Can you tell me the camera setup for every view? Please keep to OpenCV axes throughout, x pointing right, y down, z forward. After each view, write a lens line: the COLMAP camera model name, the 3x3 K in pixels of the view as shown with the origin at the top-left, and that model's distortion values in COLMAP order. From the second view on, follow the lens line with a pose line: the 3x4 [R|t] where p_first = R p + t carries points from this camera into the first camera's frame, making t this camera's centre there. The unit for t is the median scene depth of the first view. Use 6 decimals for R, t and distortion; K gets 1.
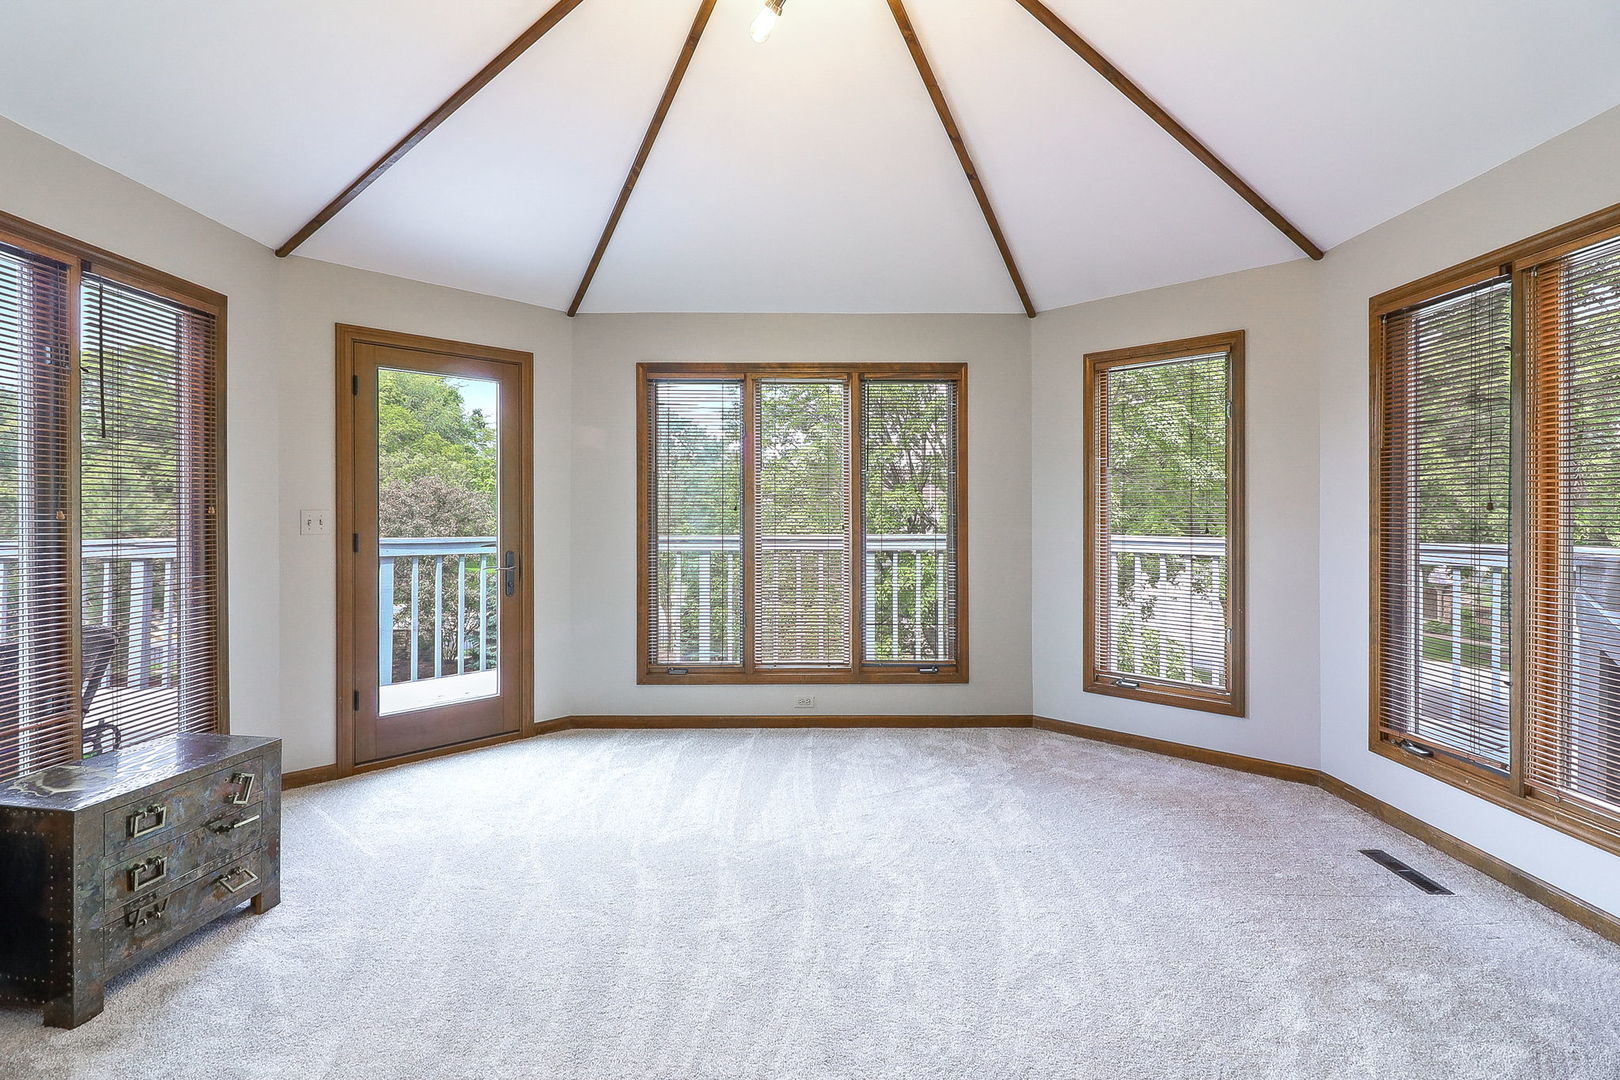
lens RADIAL K [[754.9, 0, 813.8], [0, 754.9, 516.3], [0, 0, 1]] dist [0.003482, -0.009338]
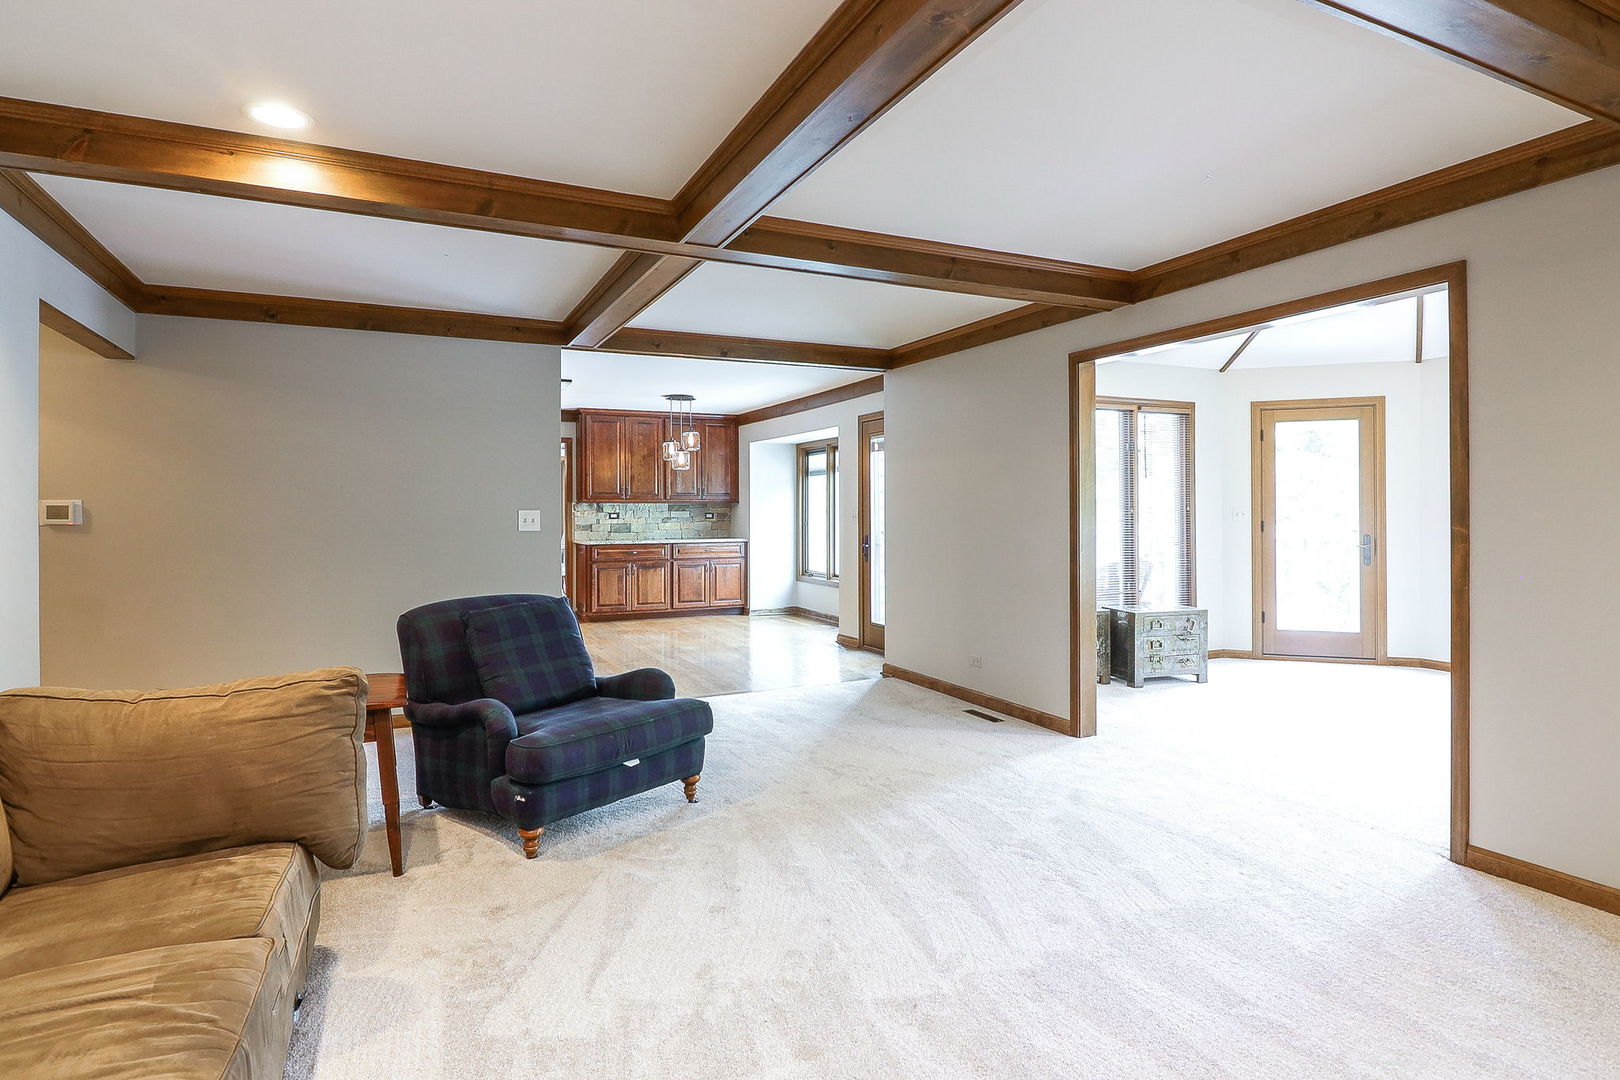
lens RADIAL K [[907.4, 0, 812.8], [0, 907.4, 508.1], [0, 0, 1]] dist [-0.010833, -0.002638]
pose [[0.419901, -0.013412, -0.907471, 0.884613], [0.004009, 0.999908, -0.012923, 0.016071], [0.907561, 0.001788, 0.419916, -0.847997]]
